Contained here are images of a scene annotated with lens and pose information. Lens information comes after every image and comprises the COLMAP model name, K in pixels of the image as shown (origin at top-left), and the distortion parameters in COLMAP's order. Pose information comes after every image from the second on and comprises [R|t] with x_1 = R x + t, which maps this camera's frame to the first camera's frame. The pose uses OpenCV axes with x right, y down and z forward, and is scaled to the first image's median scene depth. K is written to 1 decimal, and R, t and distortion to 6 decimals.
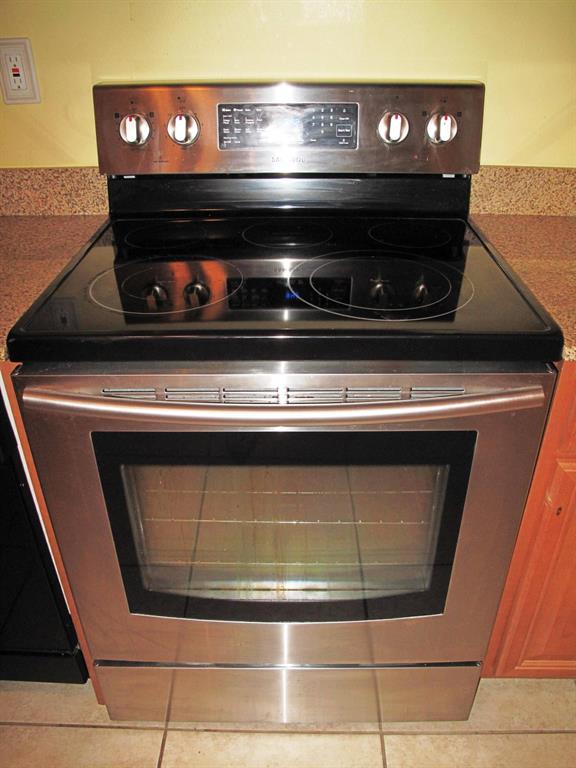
lens RADIAL K [[639.3, 0, 292.0], [0, 639.3, 382.2], [0, 0, 1]] dist [-0.145193, 0.103462]
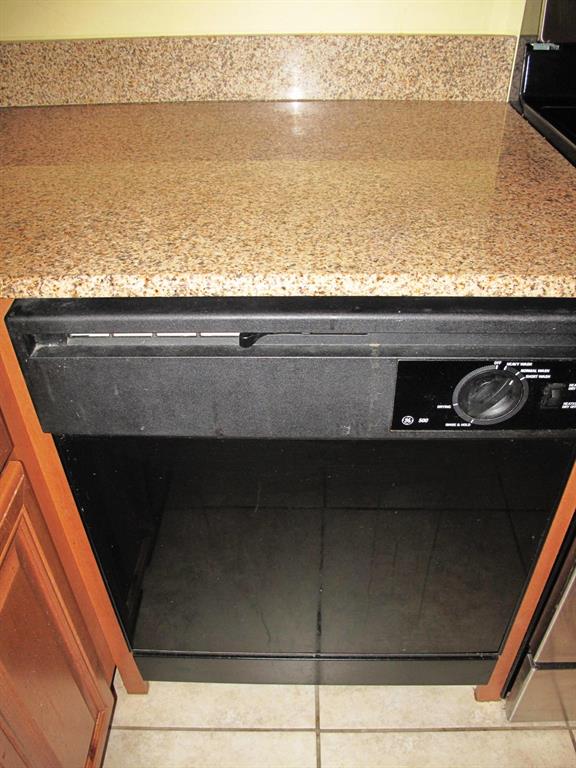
lens RADIAL K [[639.3, 0, 285.8], [0, 639.3, 384.0], [0, 0, 1]] dist [-0.145193, 0.103462]
pose [[0.999922, -0.011693, -0.004297, -0.609505], [0.012110, 0.993280, 0.115098, -0.012054], [0.002922, -0.115141, 0.993345, 0.221867]]
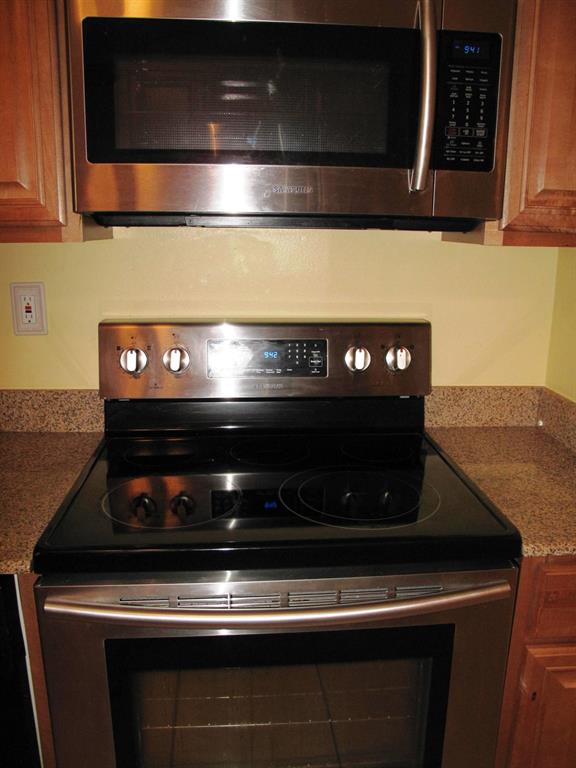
lens RADIAL K [[639.3, 0, 292.5], [0, 639.3, 387.8], [0, 0, 1]] dist [-0.145193, 0.103462]
pose [[0.995514, -0.007451, 0.094318, -0.070316], [0.034924, 0.955431, -0.293143, -0.006940], [-0.087930, 0.295122, 0.951405, -0.112892]]
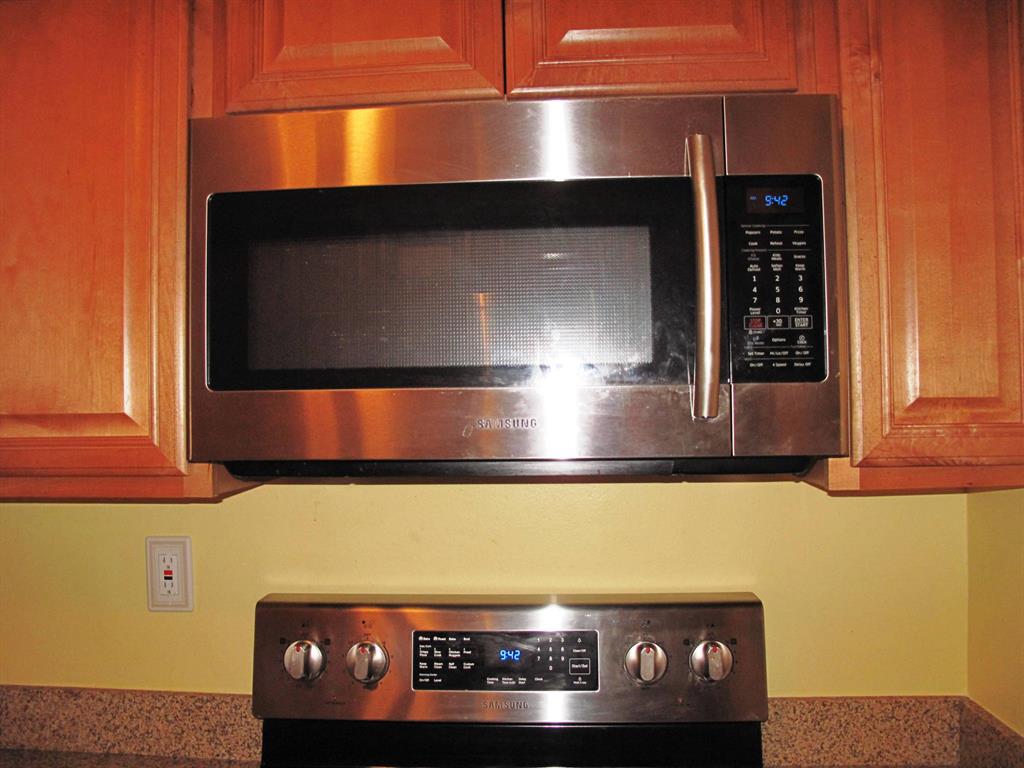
lens RADIAL K [[852.4, 0, 505.5], [0, 852.4, 387.0], [0, 0, 1]] dist [-0.145193, 0.103462]
pose [[0.998484, -0.014509, -0.053095, 0.050473], [-0.016145, 0.845001, -0.534521, -0.141397], [0.052621, 0.534568, 0.843486, -0.026007]]
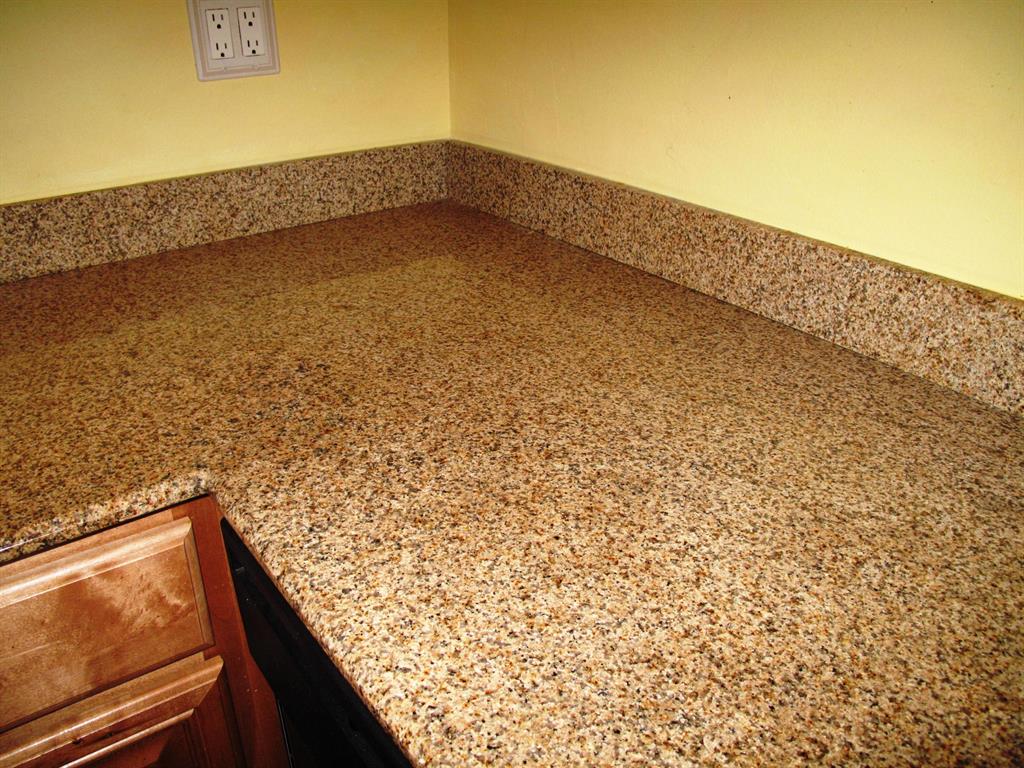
lens RADIAL K [[852.4, 0, 513.1], [0, 852.4, 386.9], [0, 0, 1]] dist [-0.145193, 0.103462]
pose [[0.610447, 0.354416, -0.708339, -0.340650], [-0.407372, 0.907440, 0.102963, -0.228111], [0.679267, 0.225703, 0.698323, 0.422914]]
